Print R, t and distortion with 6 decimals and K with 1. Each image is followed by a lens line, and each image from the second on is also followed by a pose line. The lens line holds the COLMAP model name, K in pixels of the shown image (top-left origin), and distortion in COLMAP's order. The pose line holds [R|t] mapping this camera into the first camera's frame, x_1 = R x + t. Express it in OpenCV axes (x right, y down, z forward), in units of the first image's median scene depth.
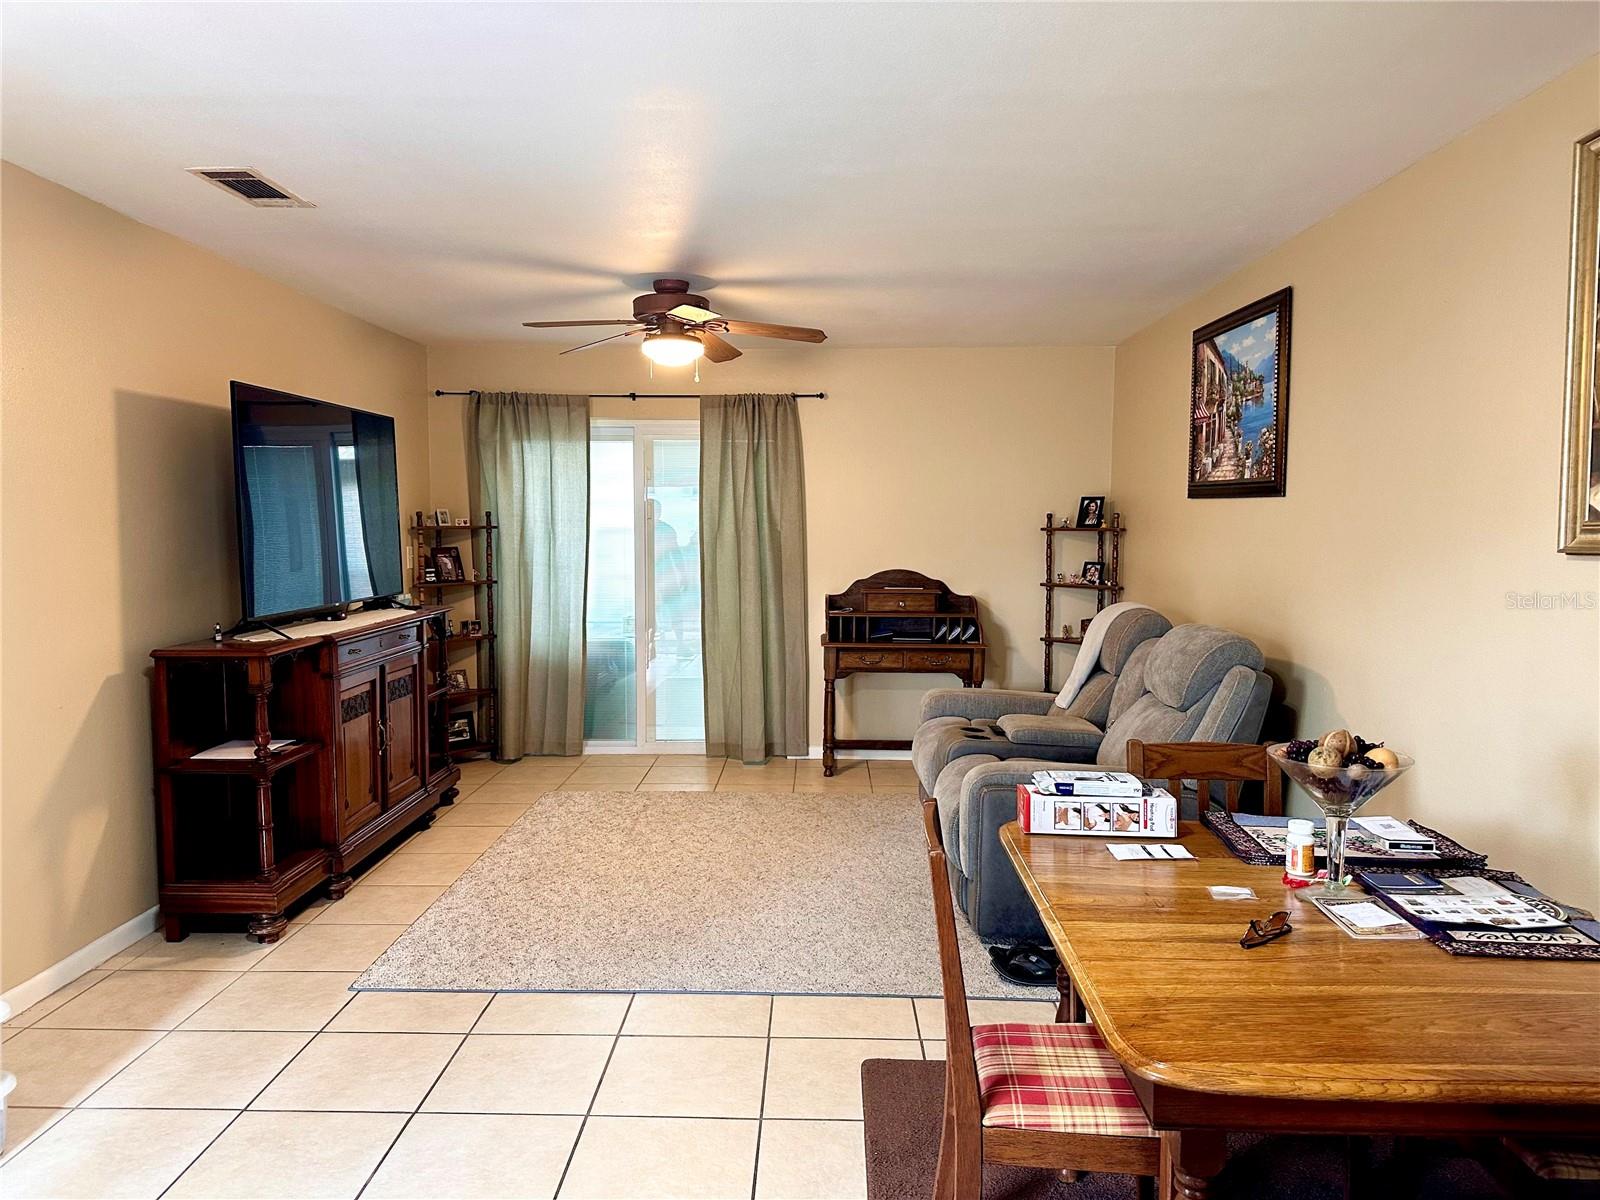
lens RADIAL K [[1146.2, 0, 799.9], [0, 1146.2, 602.1], [0, 0, 1]] dist [0.070232, -0.077624]
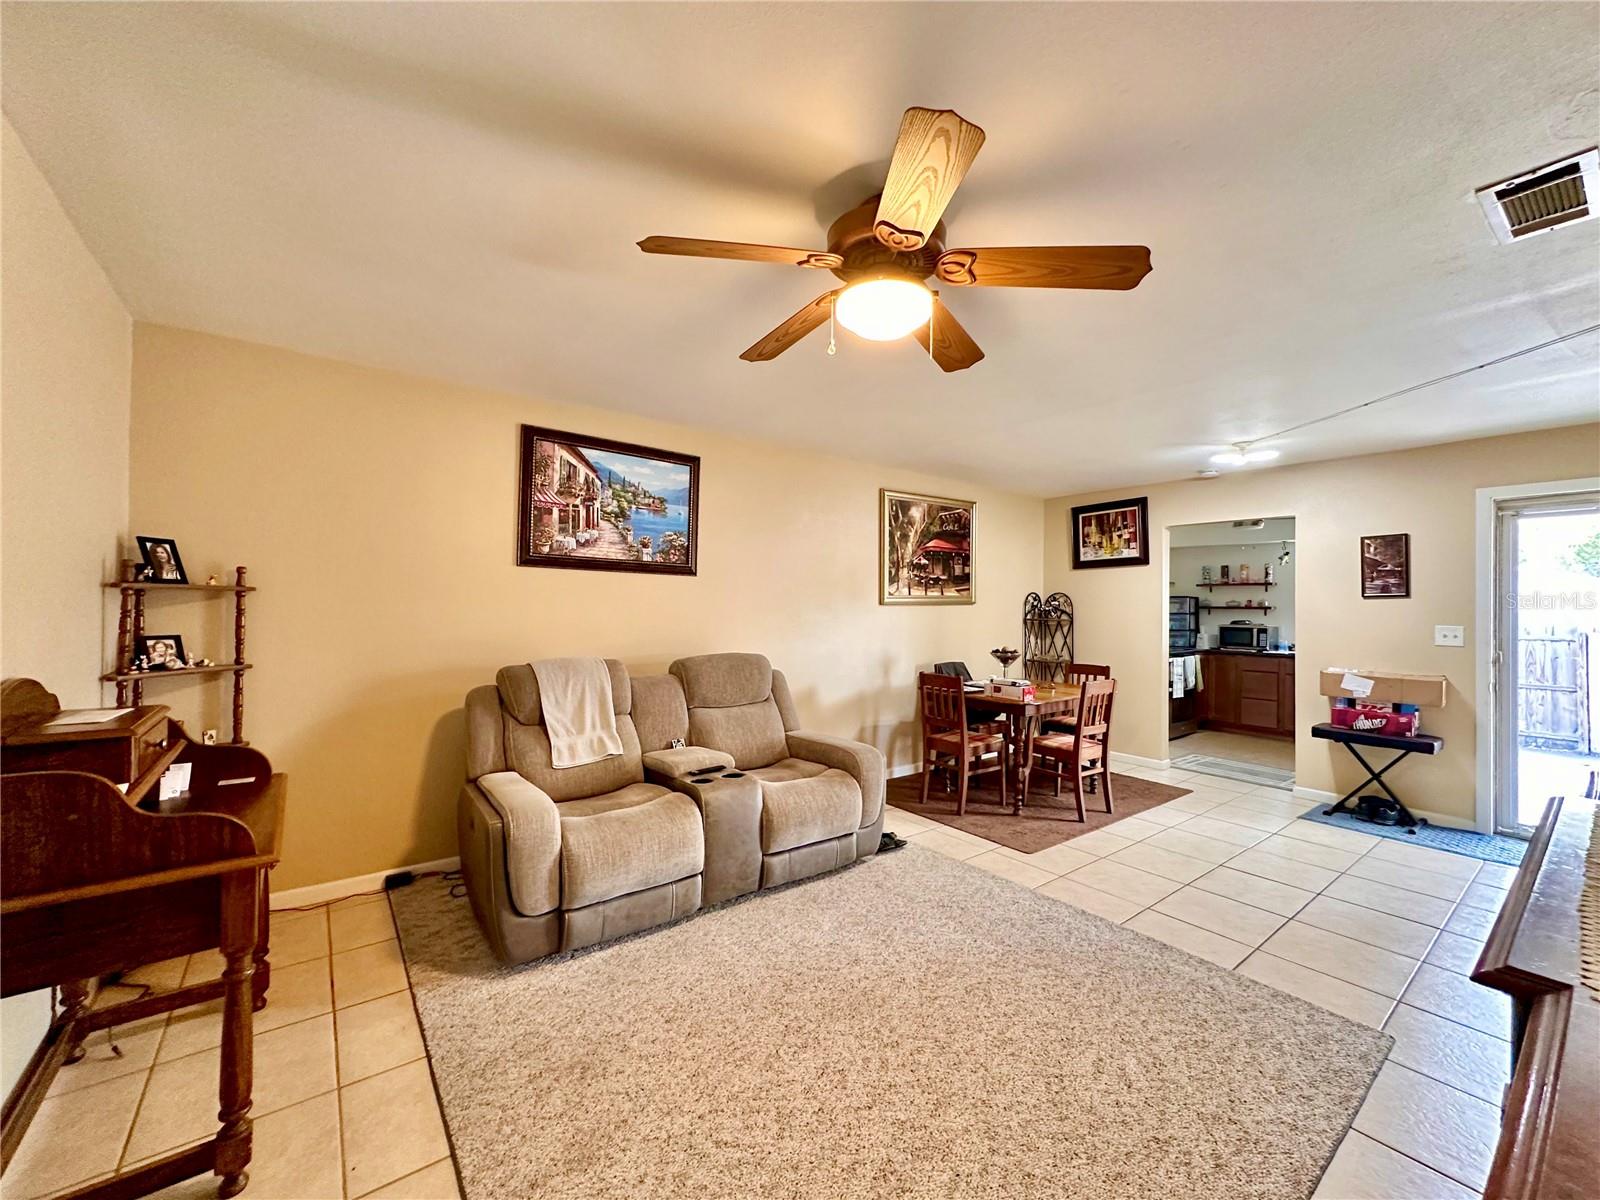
lens RADIAL K [[639.0, 0, 803.8], [0, 639.0, 603.1], [0, 0, 1]] dist [-0.002500, -0.000106]
pose [[-0.632441, -0.009554, 0.774550, -0.395276], [0.039046, 0.998260, 0.044196, -0.082223], [-0.773624, 0.058194, -0.630967, 1.395945]]
